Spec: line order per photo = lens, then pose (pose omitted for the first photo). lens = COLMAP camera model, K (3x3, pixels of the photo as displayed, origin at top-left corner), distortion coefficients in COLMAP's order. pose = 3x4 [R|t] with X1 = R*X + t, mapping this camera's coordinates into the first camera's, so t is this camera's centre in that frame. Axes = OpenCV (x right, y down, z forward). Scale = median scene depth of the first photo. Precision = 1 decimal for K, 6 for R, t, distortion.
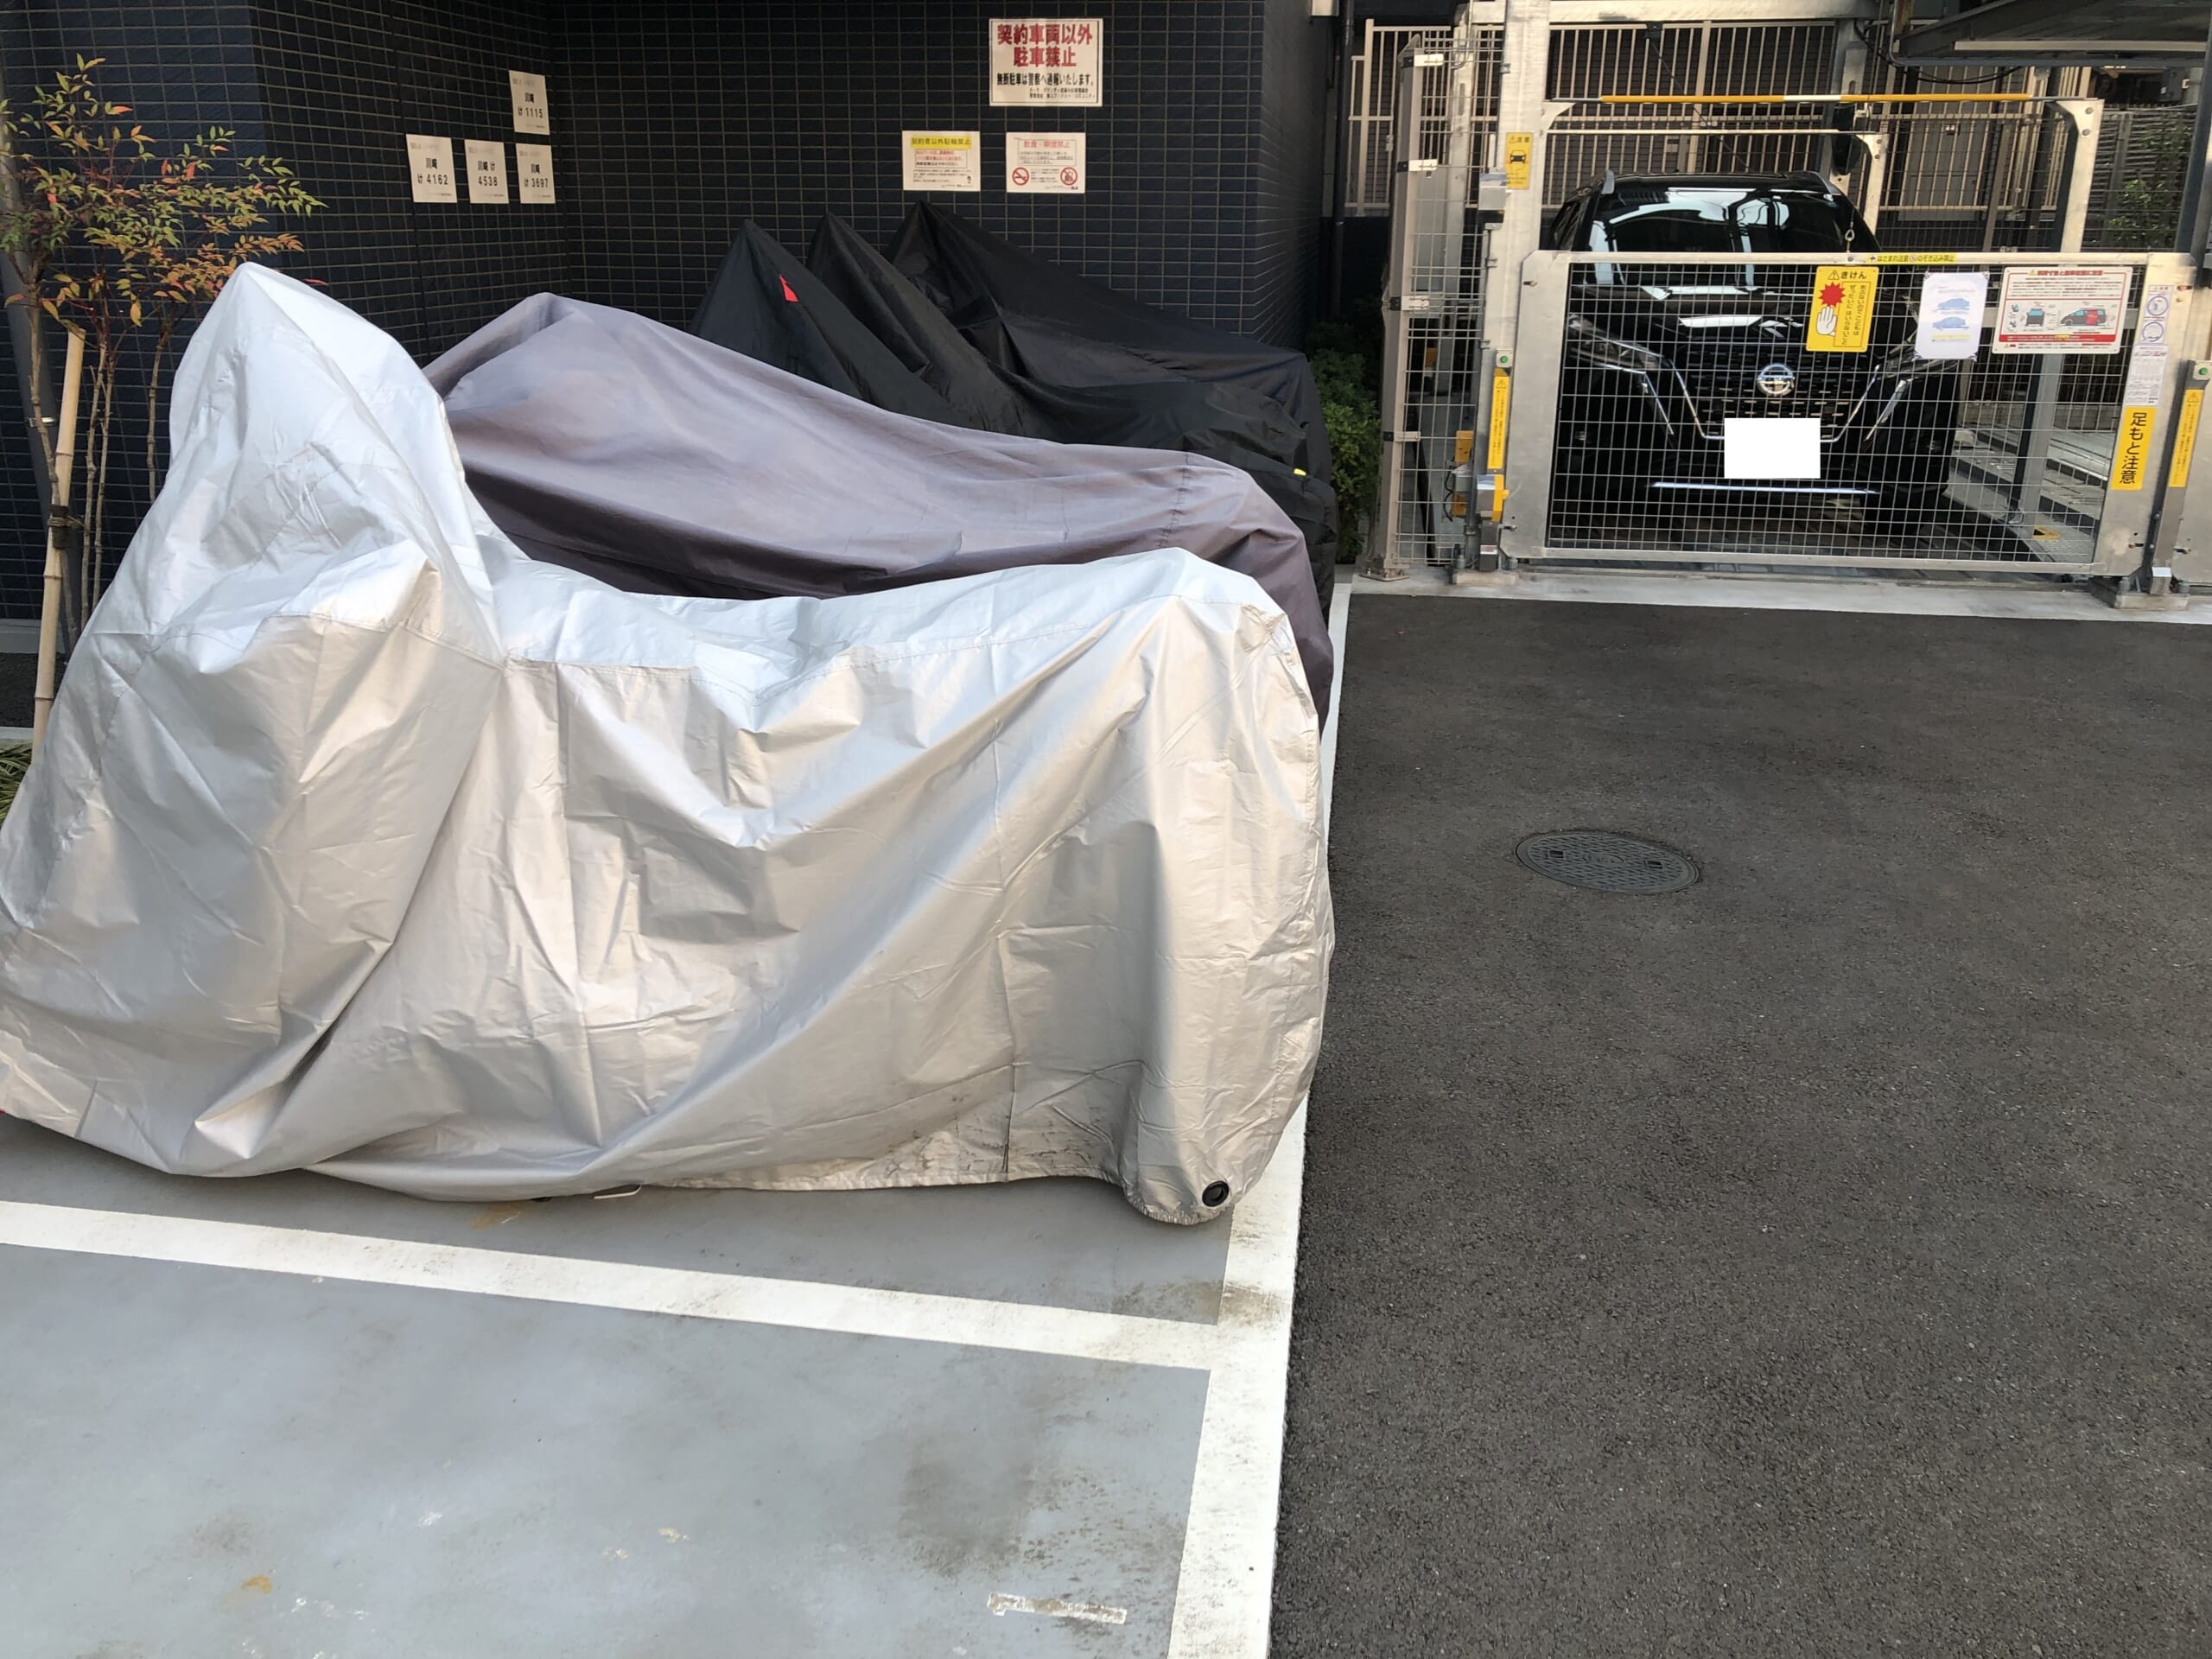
lens RADIAL K [[1838.6, 0, 1103.4], [0, 1838.6, 814.3], [0, 0, 1]] dist [0.027543, -0.022986]
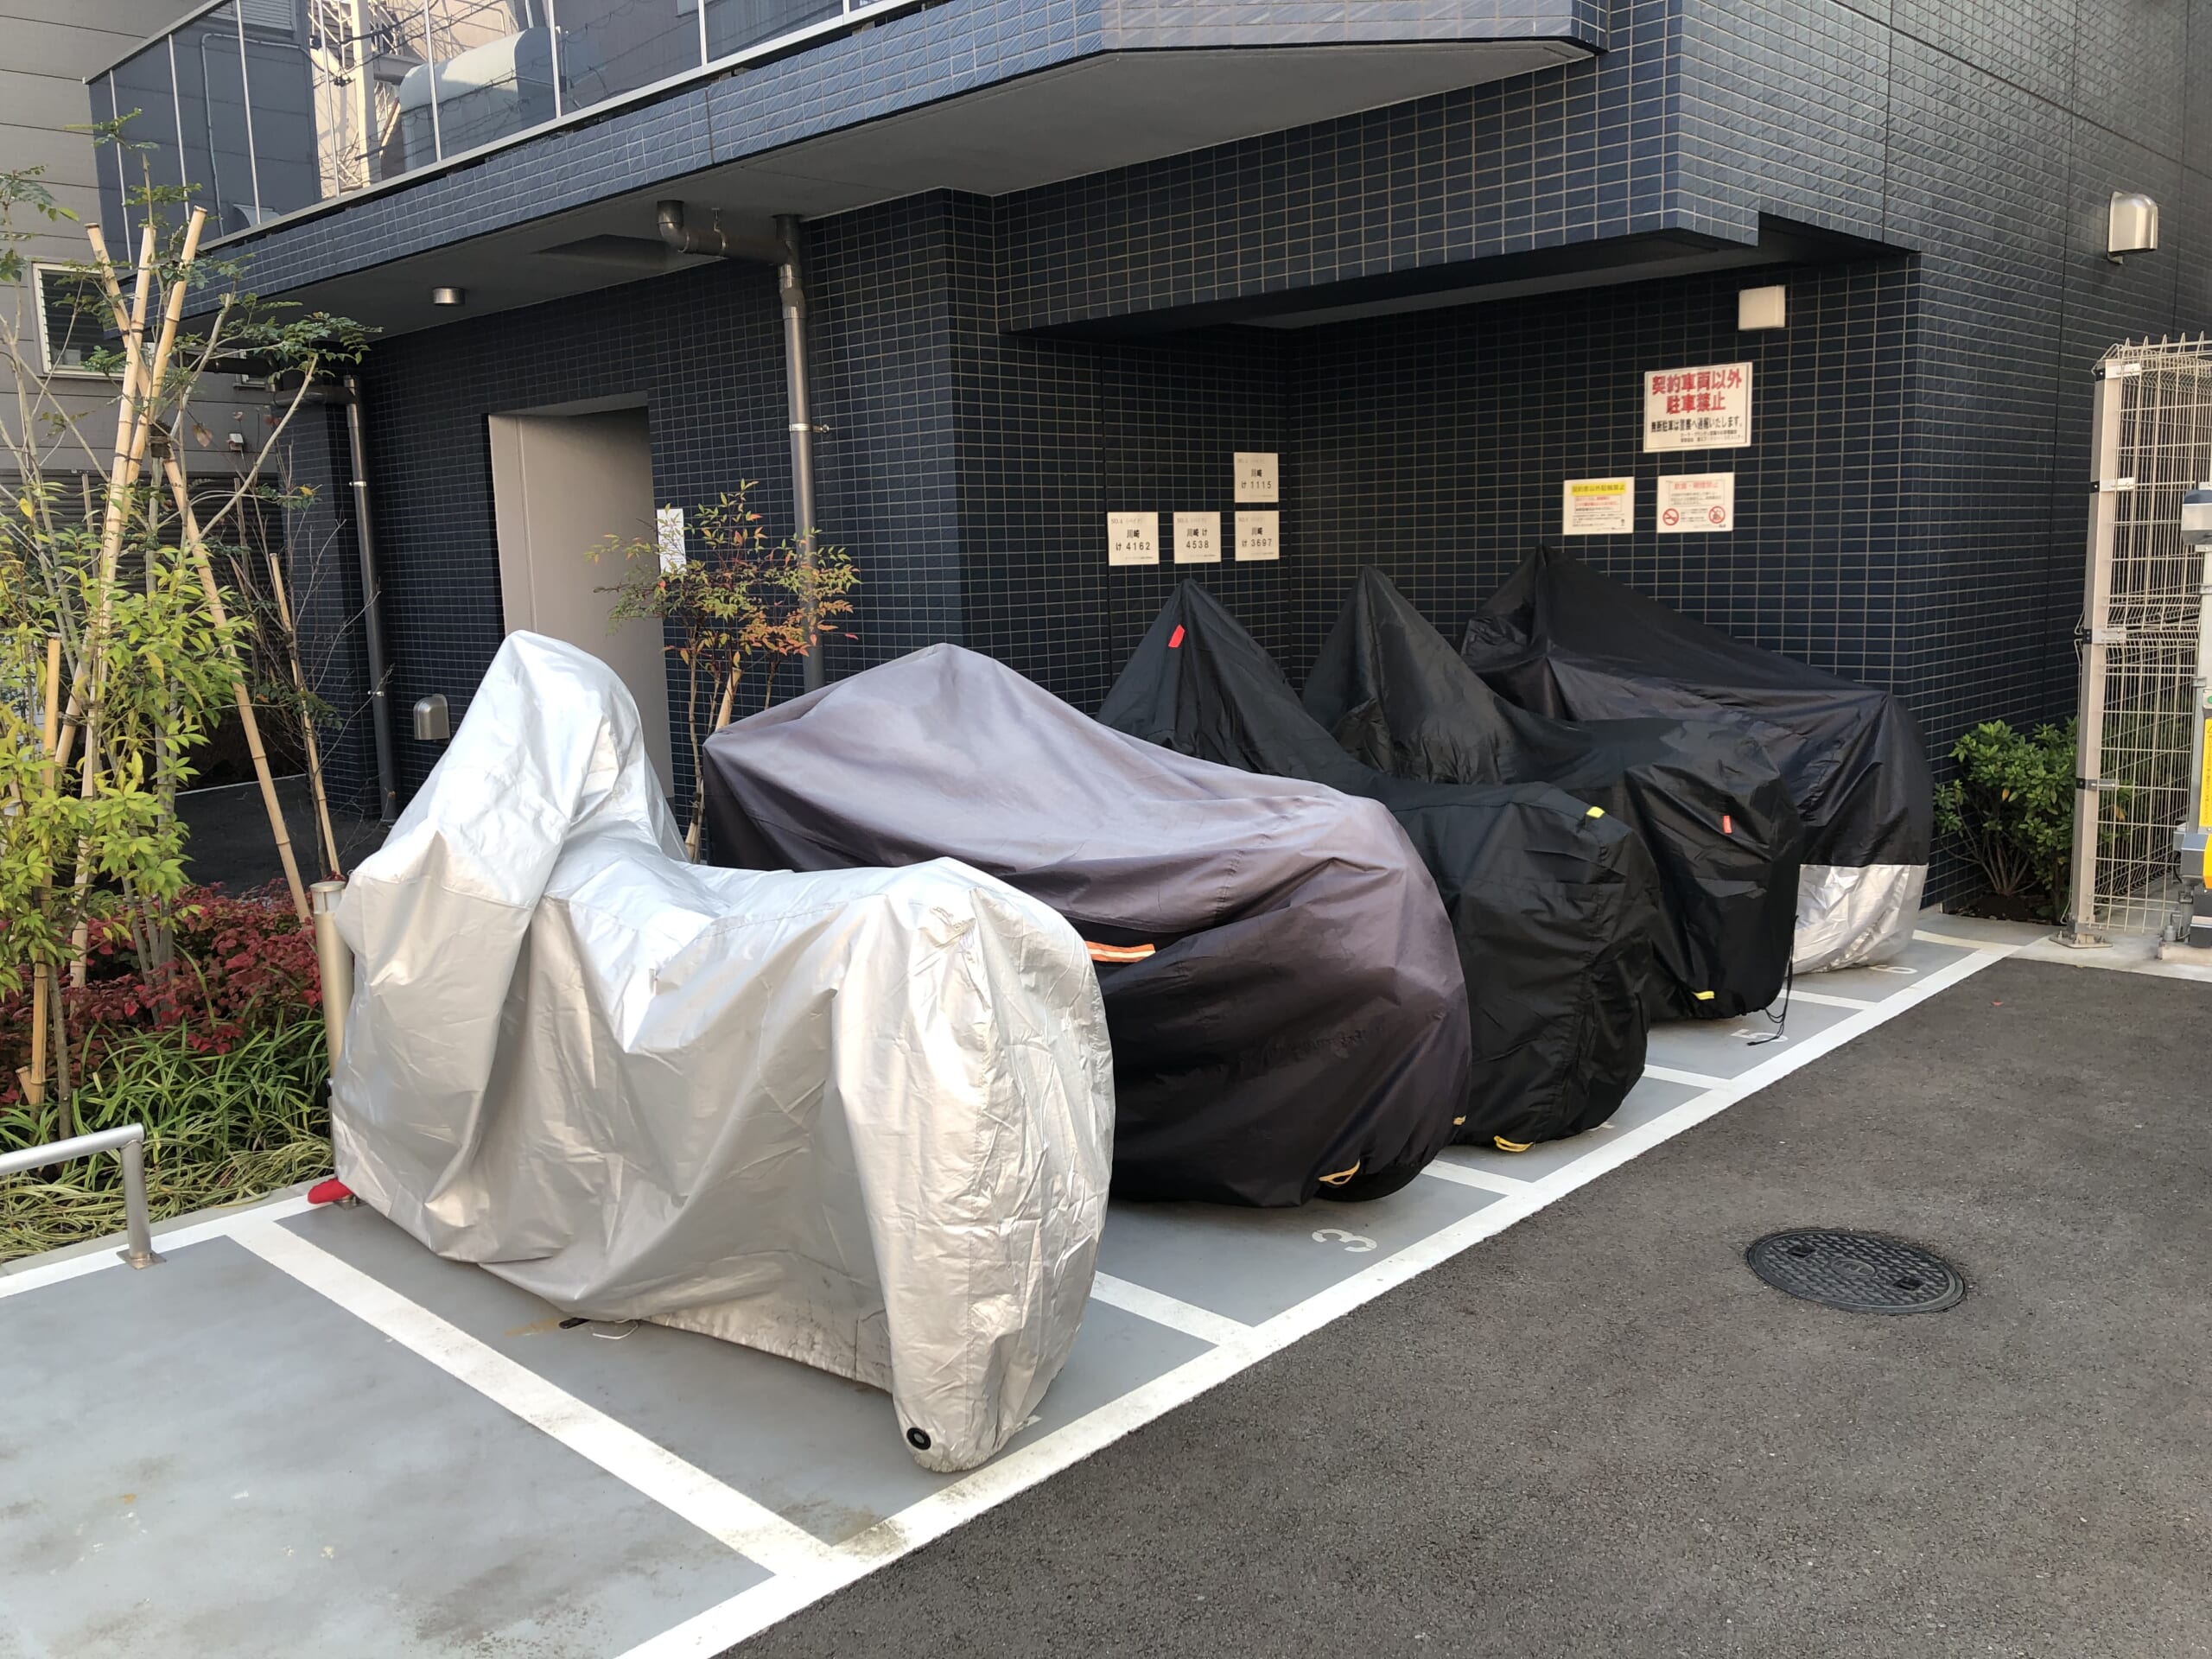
lens RADIAL K [[1838.6, 0, 1100.6], [0, 1838.6, 839.3], [0, 0, 1]] dist [0.027543, -0.022986]
pose [[0.814546, 0.055484, -0.577439, 0.301913], [-0.146002, 0.982980, -0.111502, -0.015678], [0.561425, 0.175131, 0.808784, 0.042653]]
